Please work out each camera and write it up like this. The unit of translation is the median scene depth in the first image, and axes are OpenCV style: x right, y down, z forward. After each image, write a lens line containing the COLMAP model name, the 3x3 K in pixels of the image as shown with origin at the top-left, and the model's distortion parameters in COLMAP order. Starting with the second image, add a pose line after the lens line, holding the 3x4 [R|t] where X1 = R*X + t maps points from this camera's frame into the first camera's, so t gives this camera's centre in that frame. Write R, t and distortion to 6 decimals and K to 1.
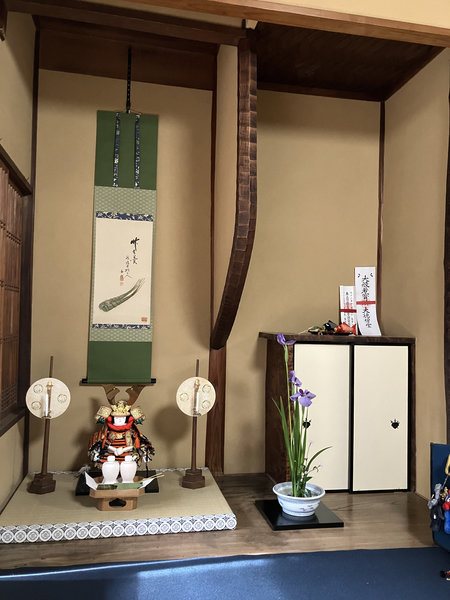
lens RADIAL K [[501.7, 0, 231.6], [0, 501.7, 303.7], [0, 0, 1]] dist [0.000068, -0.008393]
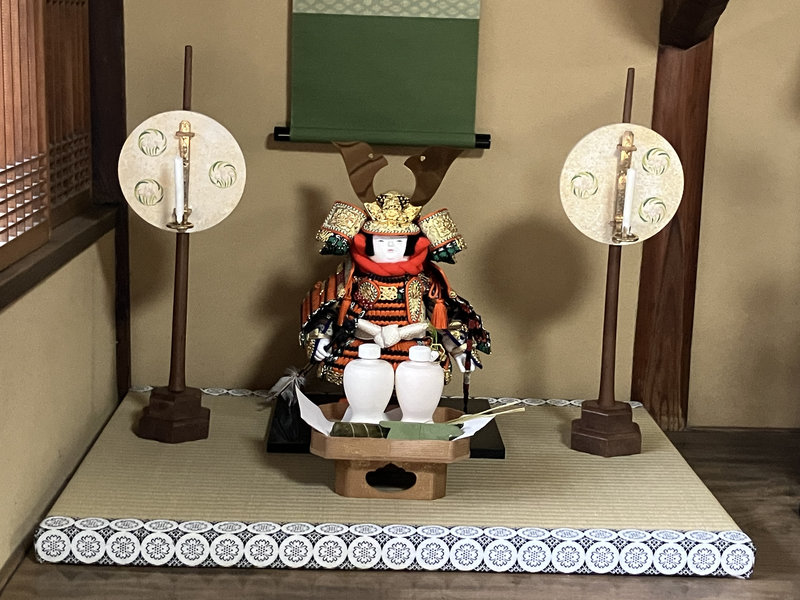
lens RADIAL K [[1354.4, 0, 400.0], [0, 1354.4, 300.0], [0, 0, 1]] dist [0.257556, -1.292325]
pose [[0.984847, 0.041392, -0.168414, -0.062621], [-0.003895, 0.976135, 0.217130, 0.070992], [0.173382, -0.213184, 0.961505, 0.125498]]
